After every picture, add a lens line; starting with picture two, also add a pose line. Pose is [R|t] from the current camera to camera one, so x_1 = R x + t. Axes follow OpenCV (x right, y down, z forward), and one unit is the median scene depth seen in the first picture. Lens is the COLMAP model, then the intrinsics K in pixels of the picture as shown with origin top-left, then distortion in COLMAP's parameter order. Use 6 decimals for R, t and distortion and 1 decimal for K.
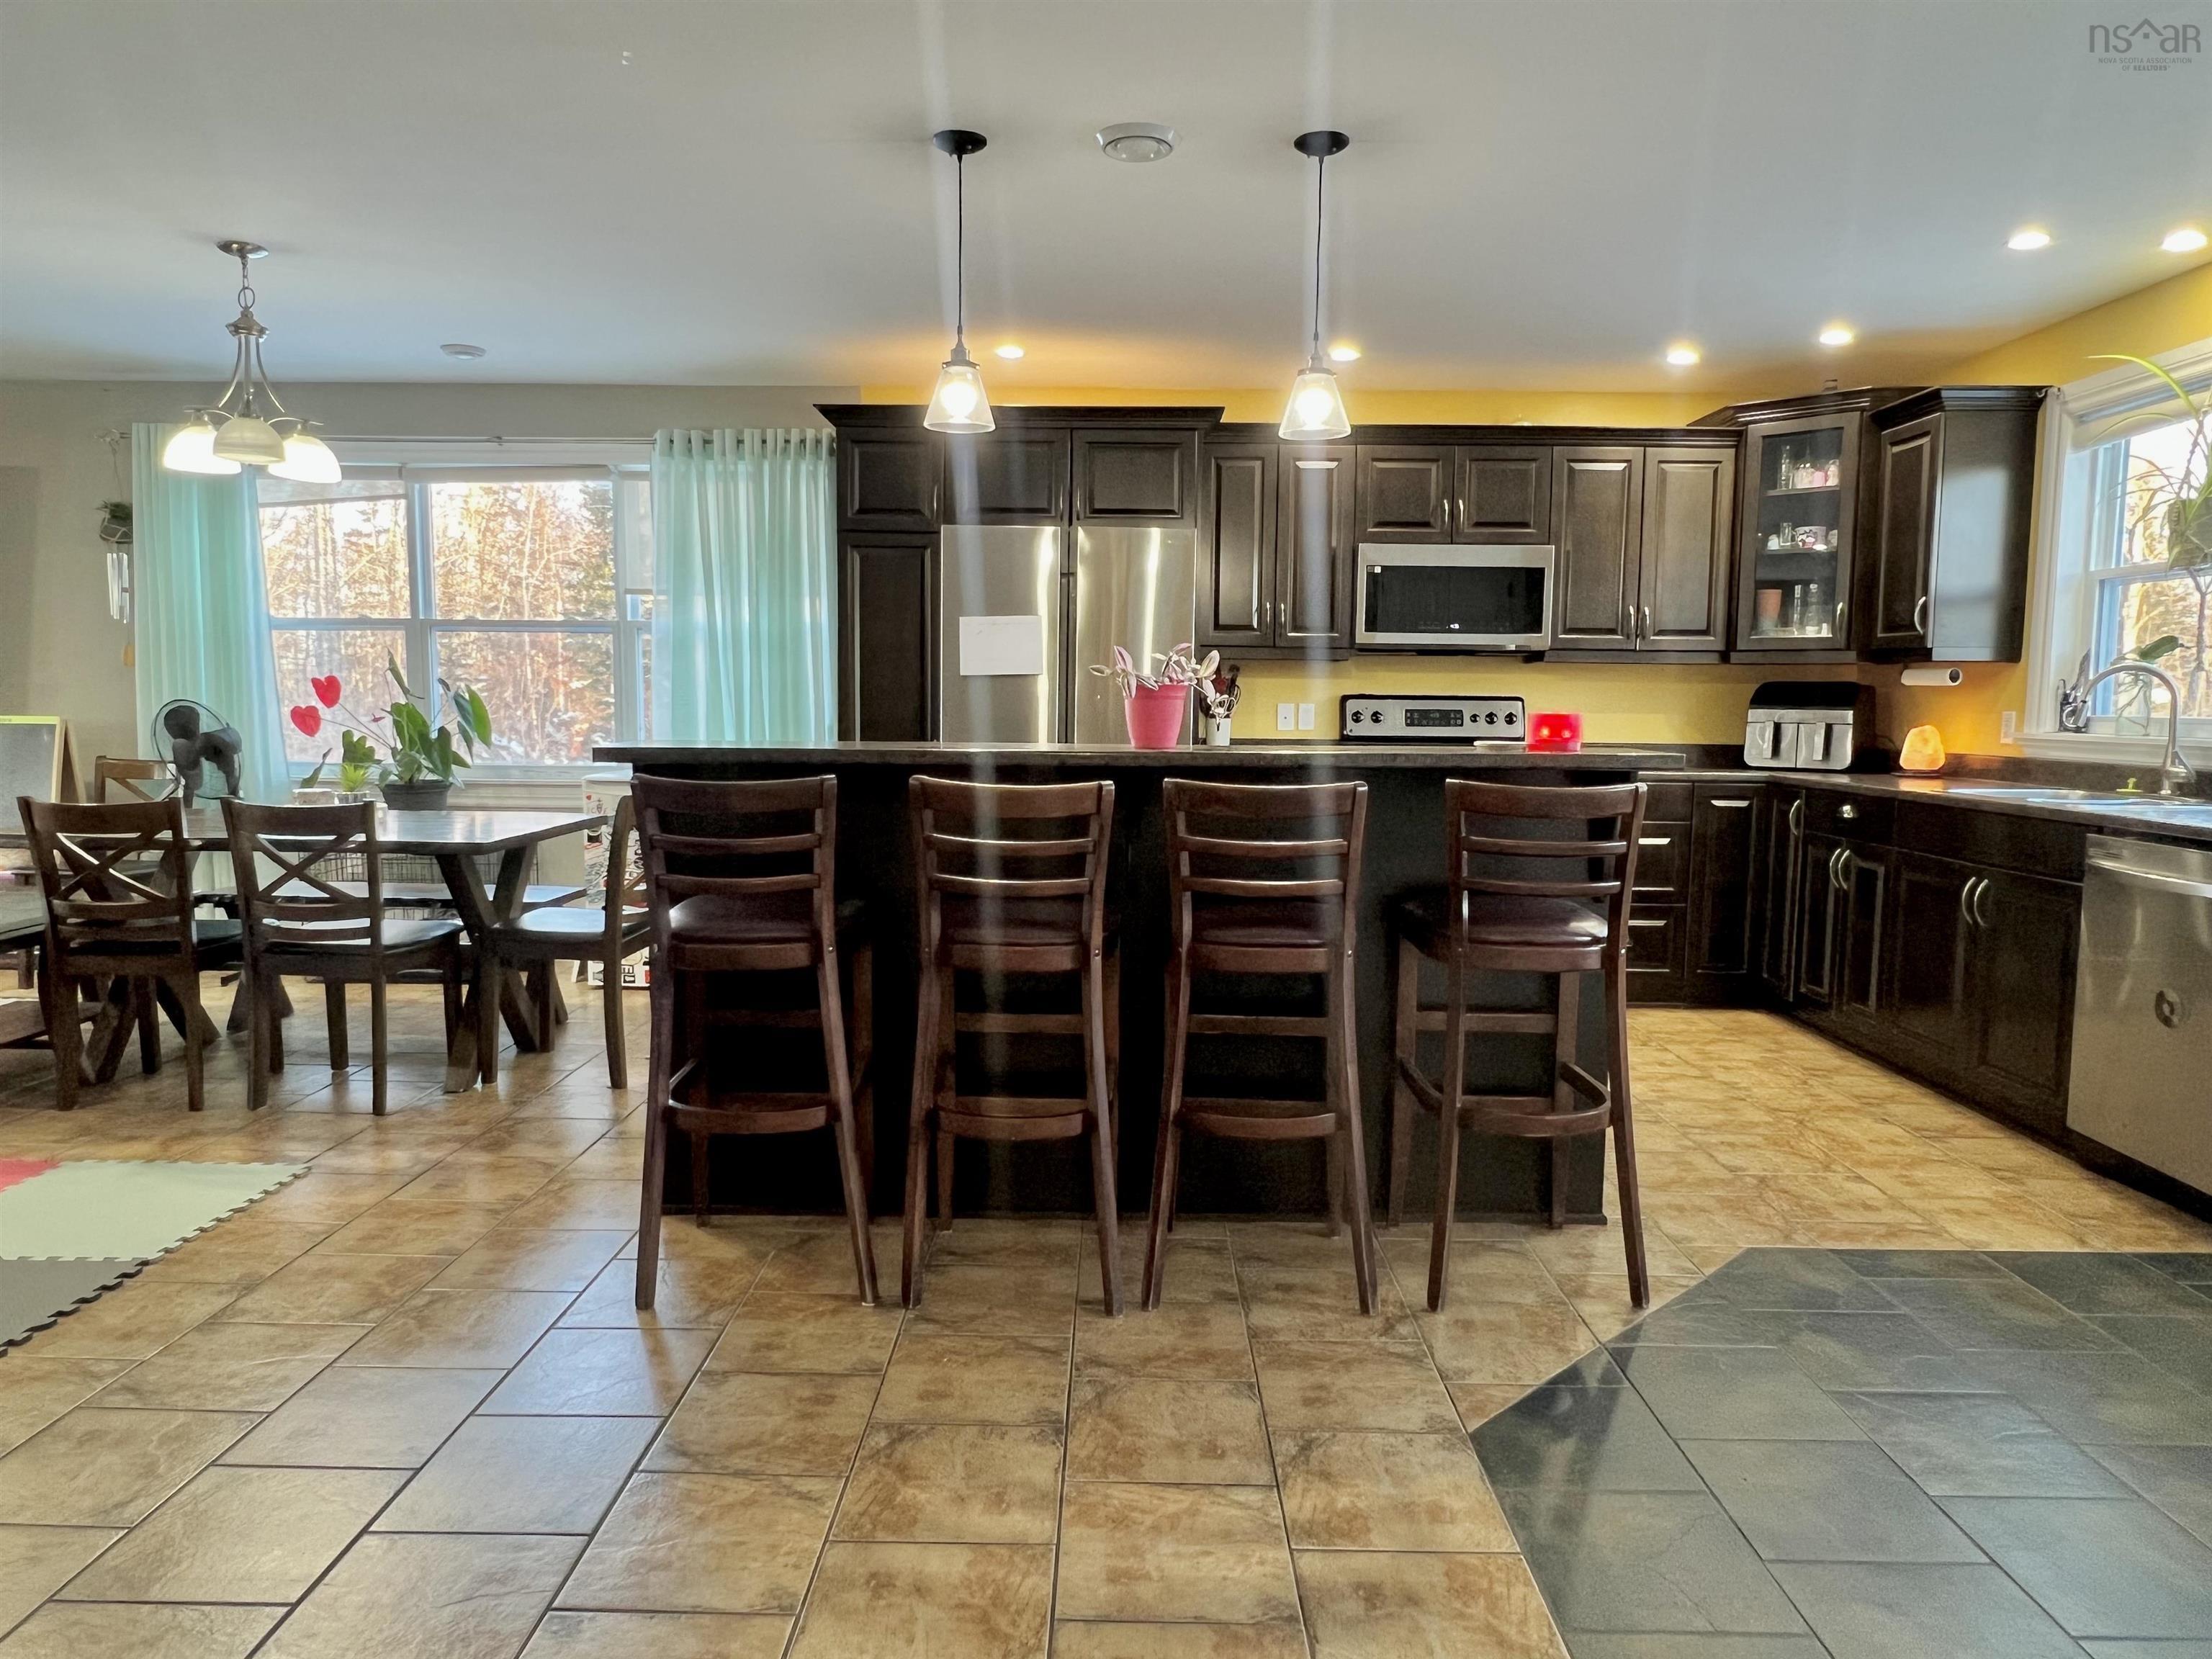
lens RADIAL K [[1422.2, 0, 1103.9], [0, 1422.2, 837.9], [0, 0, 1]] dist [-0.002832, -0.000849]
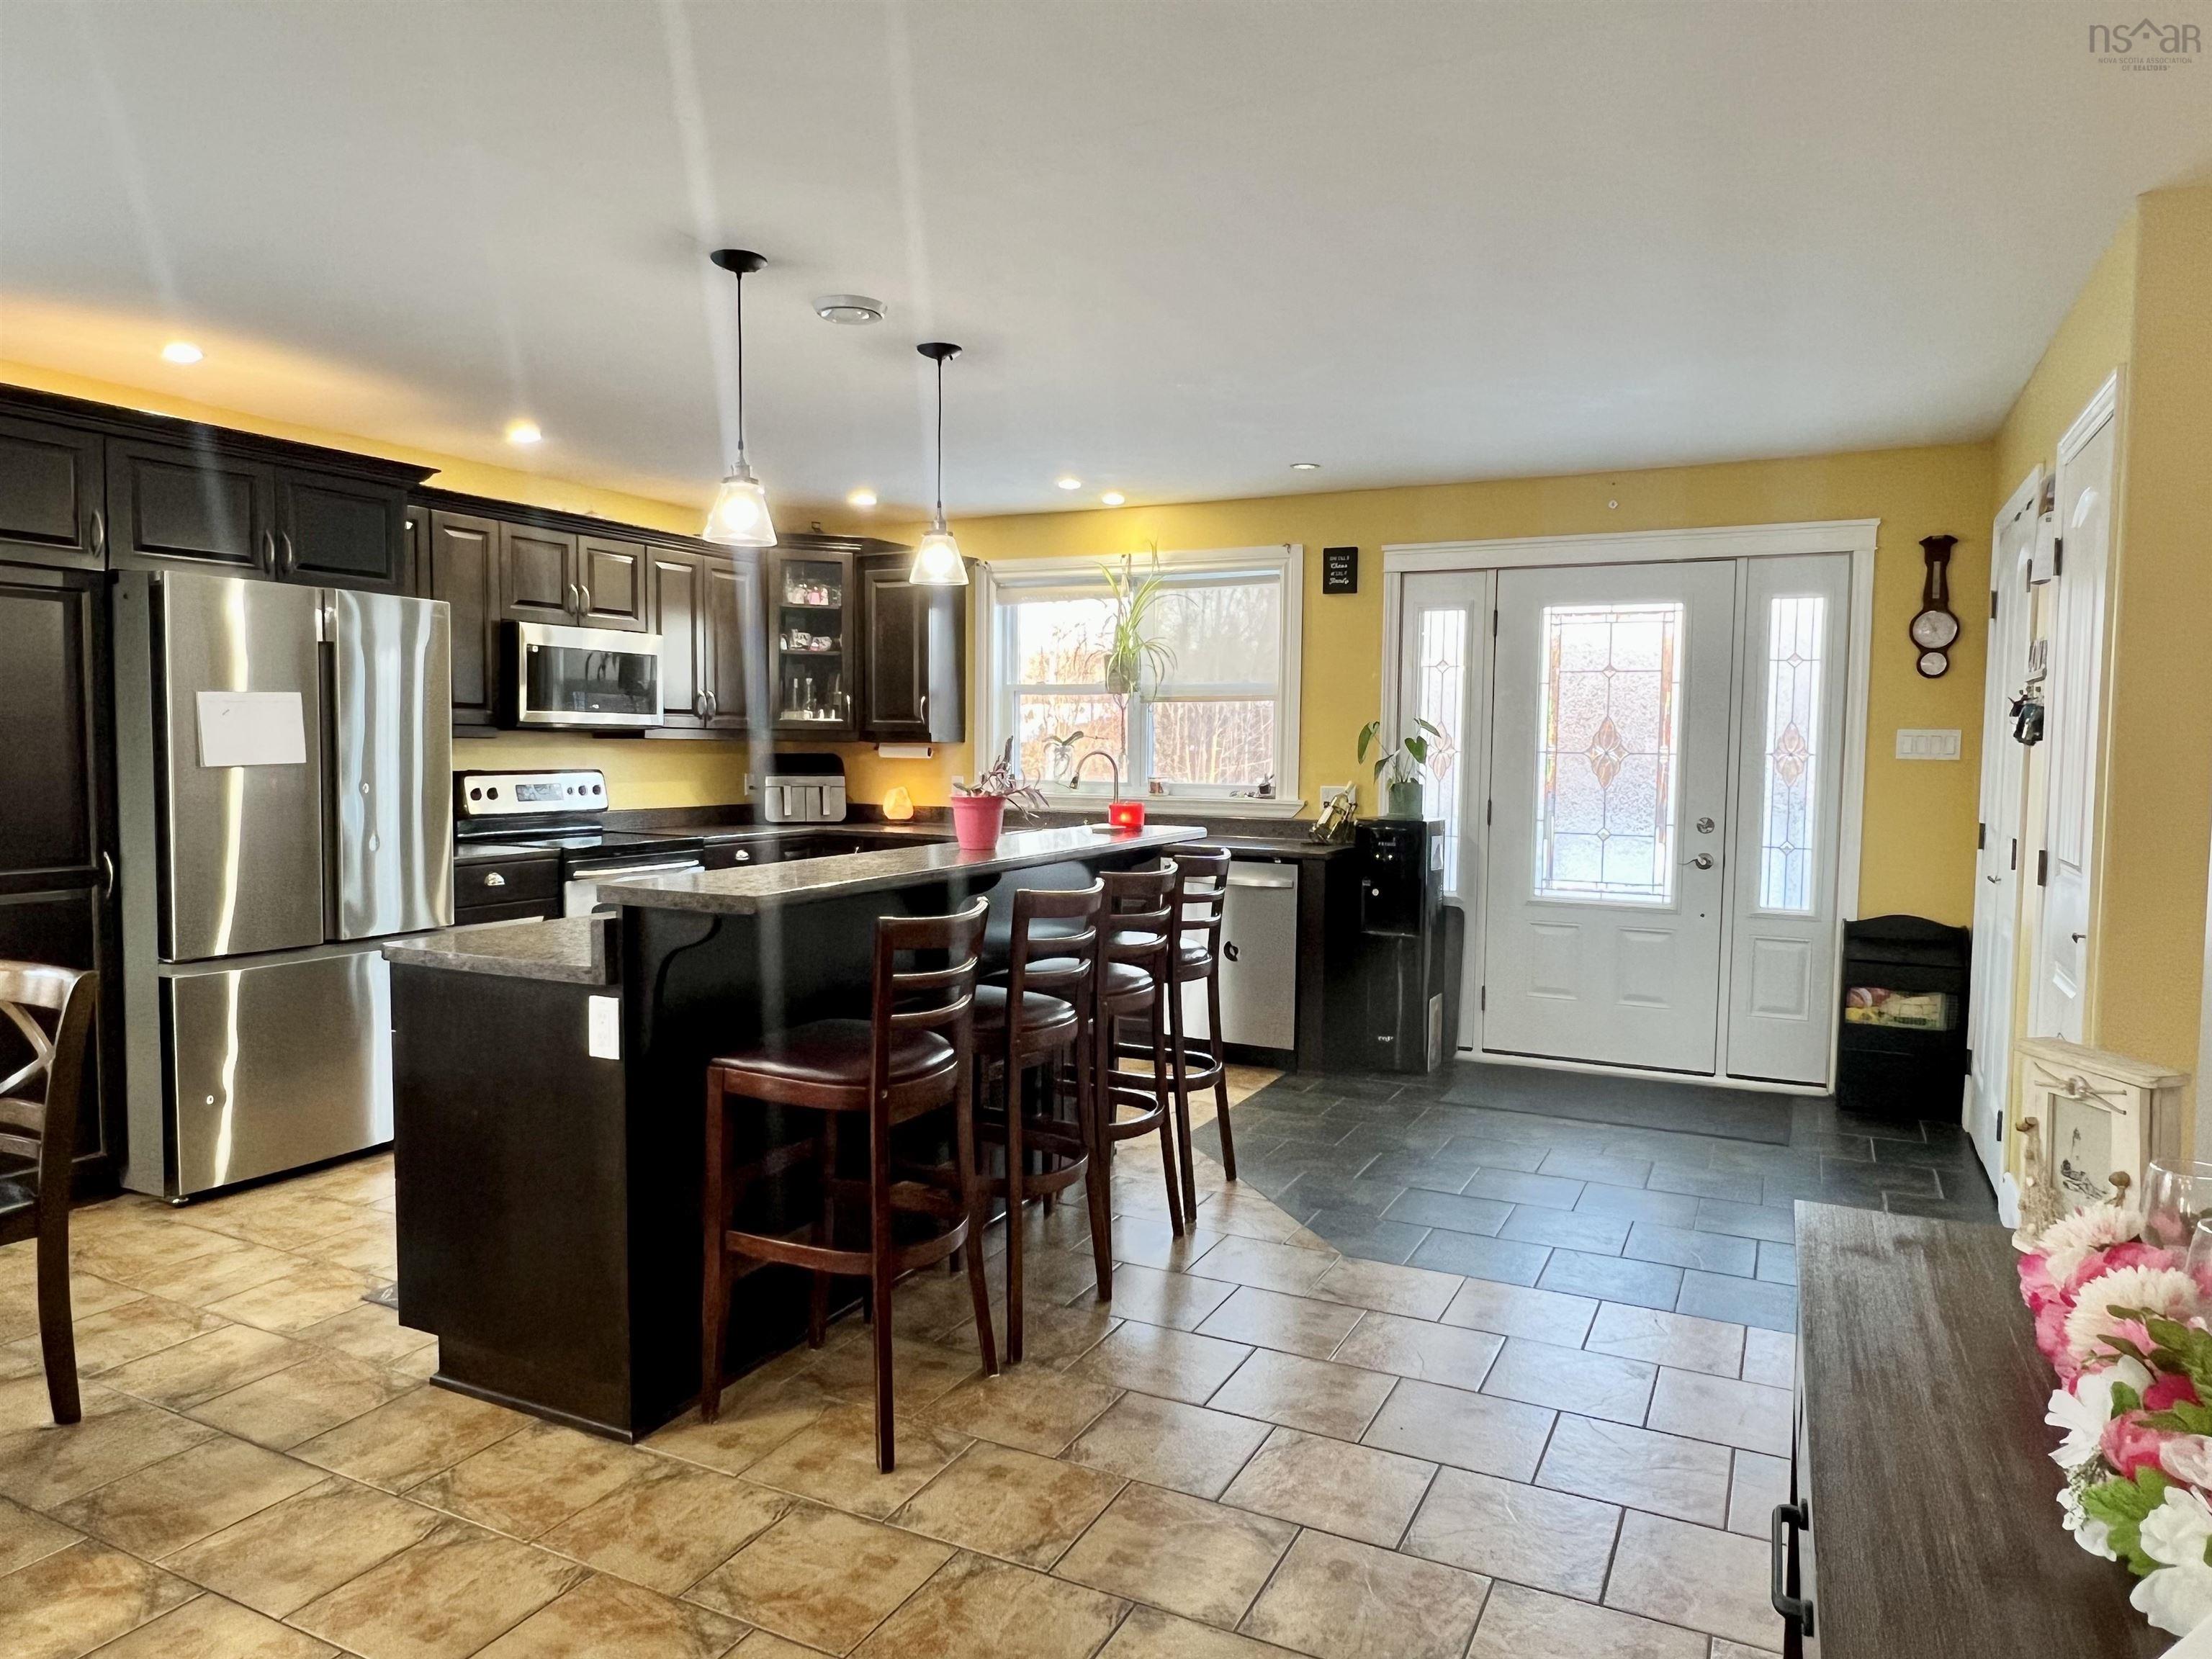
lens RADIAL K [[1422.2, 0, 1102.8], [0, 1422.2, 833.0], [0, 0, 1]] dist [-0.002832, -0.000849]
pose [[0.434368, -0.064767, 0.898404, -0.619263], [0.083000, 0.996046, 0.031676, -0.066146], [-0.896903, 0.060809, 0.438027, 0.239241]]
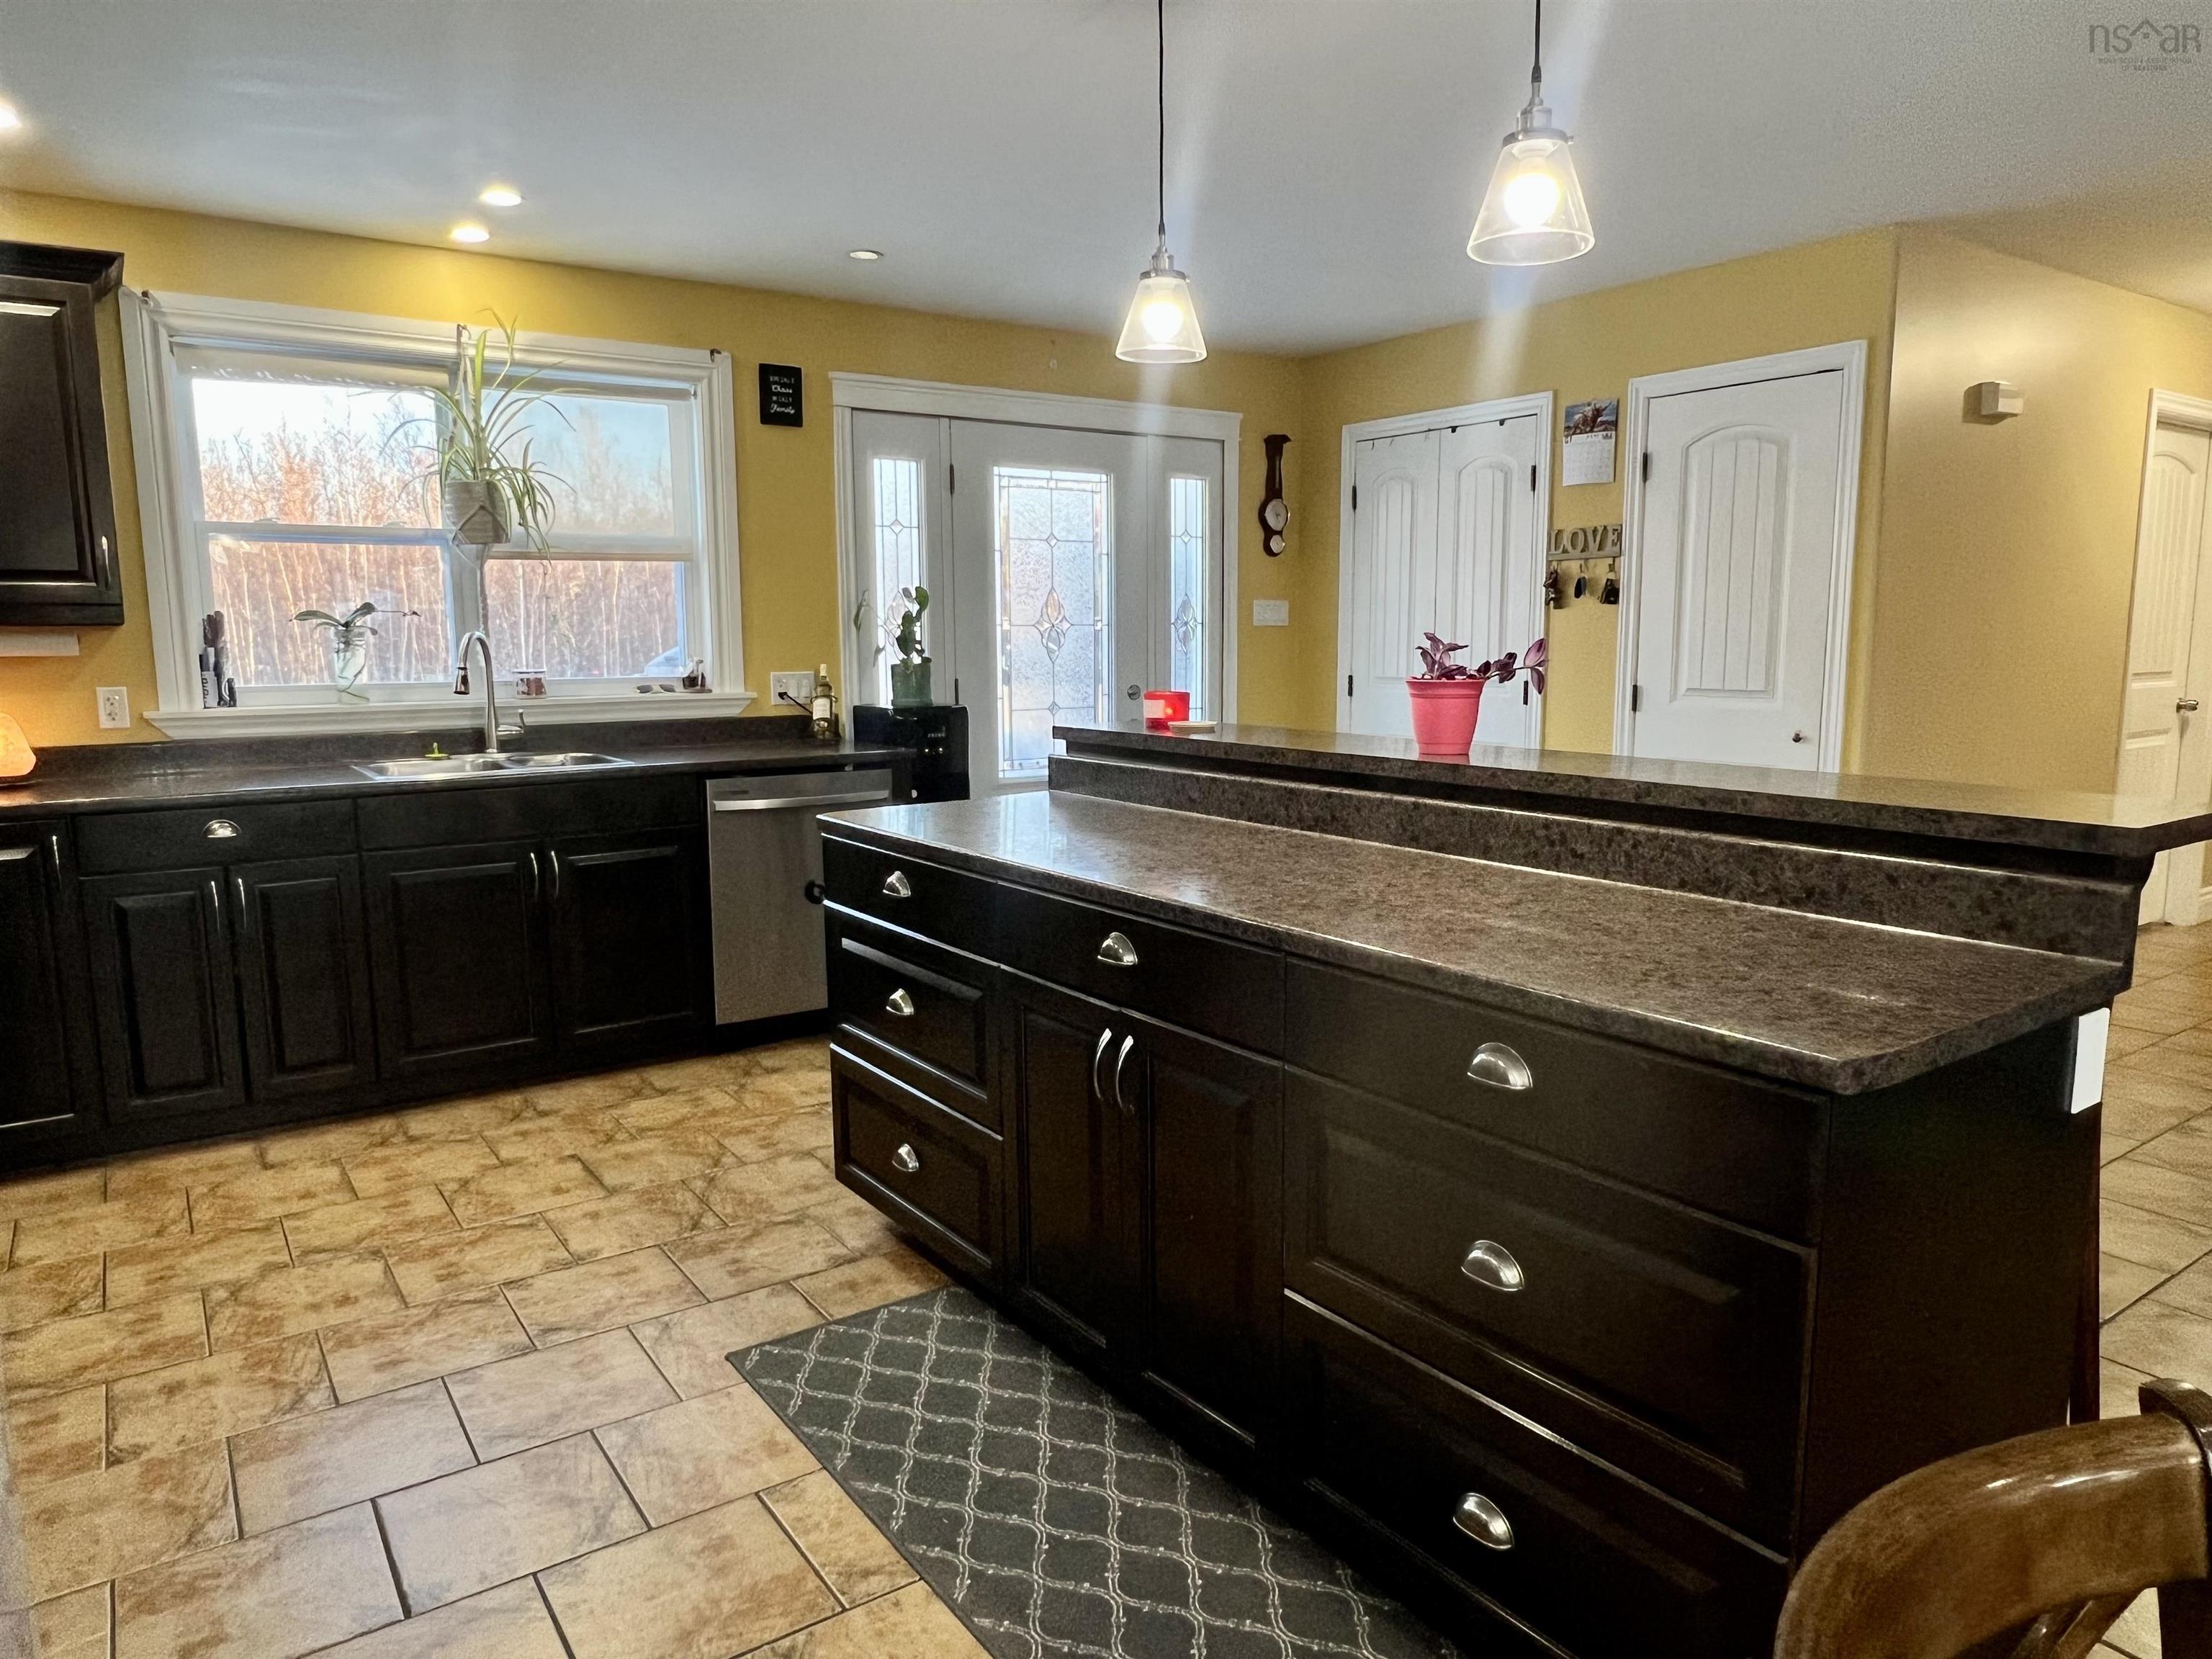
lens RADIAL K [[1422.2, 0, 1100.4], [0, 1422.2, 834.4], [0, 0, 1]] dist [-0.002832, -0.000849]
pose [[-0.584613, -0.122886, 0.801952, -0.336538], [0.080425, 0.974816, 0.208004, -0.132013], [-0.807316, 0.186099, -0.560007, 1.036124]]
